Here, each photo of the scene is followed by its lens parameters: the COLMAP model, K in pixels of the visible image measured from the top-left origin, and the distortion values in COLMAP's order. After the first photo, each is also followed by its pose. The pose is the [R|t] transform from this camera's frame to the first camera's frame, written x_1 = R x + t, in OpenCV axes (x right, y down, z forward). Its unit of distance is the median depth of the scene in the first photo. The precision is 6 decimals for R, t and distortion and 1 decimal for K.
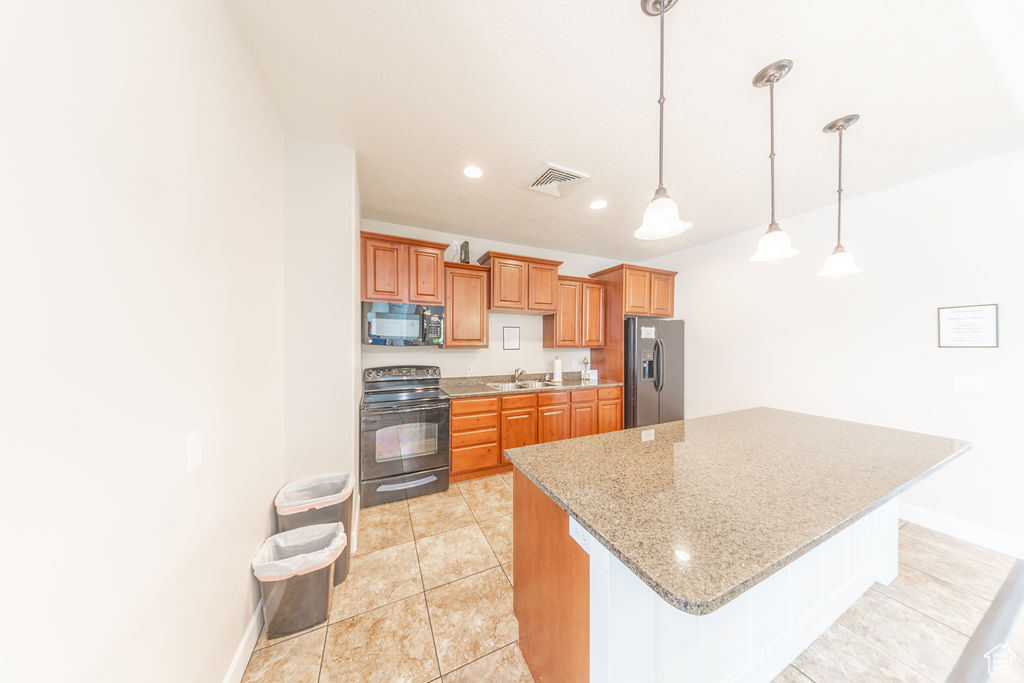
lens RADIAL K [[292.5, 0, 513.9], [0, 292.5, 343.3], [0, 0, 1]] dist [0.000060, -0.000004]
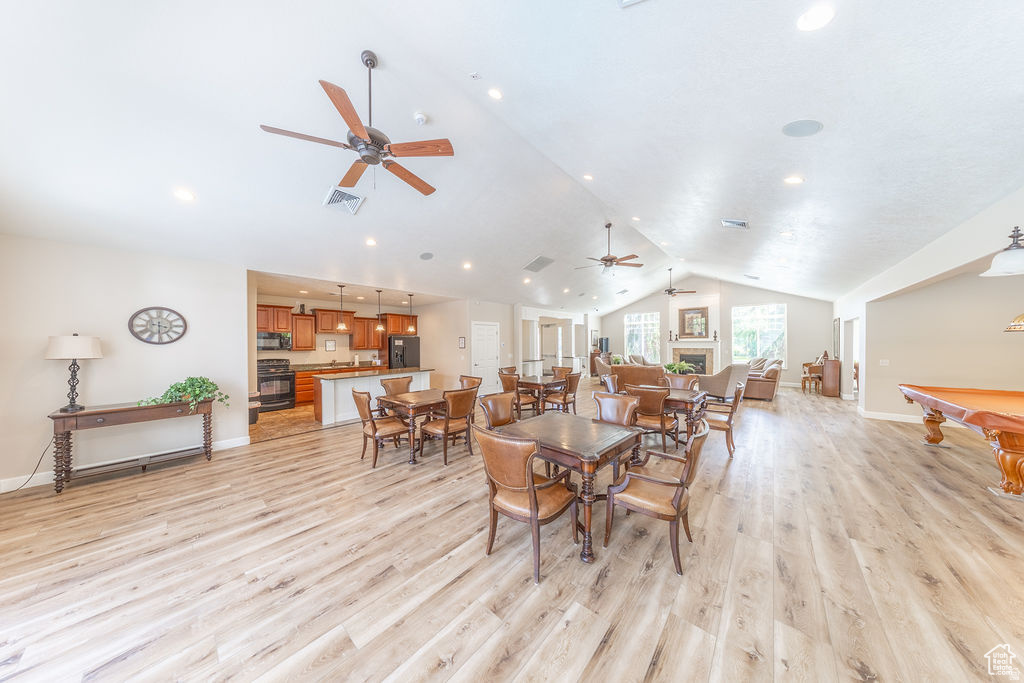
lens RADIAL K [[292.5, 0, 510.6], [0, 292.5, 343.4], [0, 0, 1]] dist [0.000060, -0.000004]
pose [[0.920139, -0.008296, 0.391503, 0.423149], [0.009631, 0.999953, -0.001447, -0.020531], [-0.391473, 0.005102, 0.920176, -1.703886]]
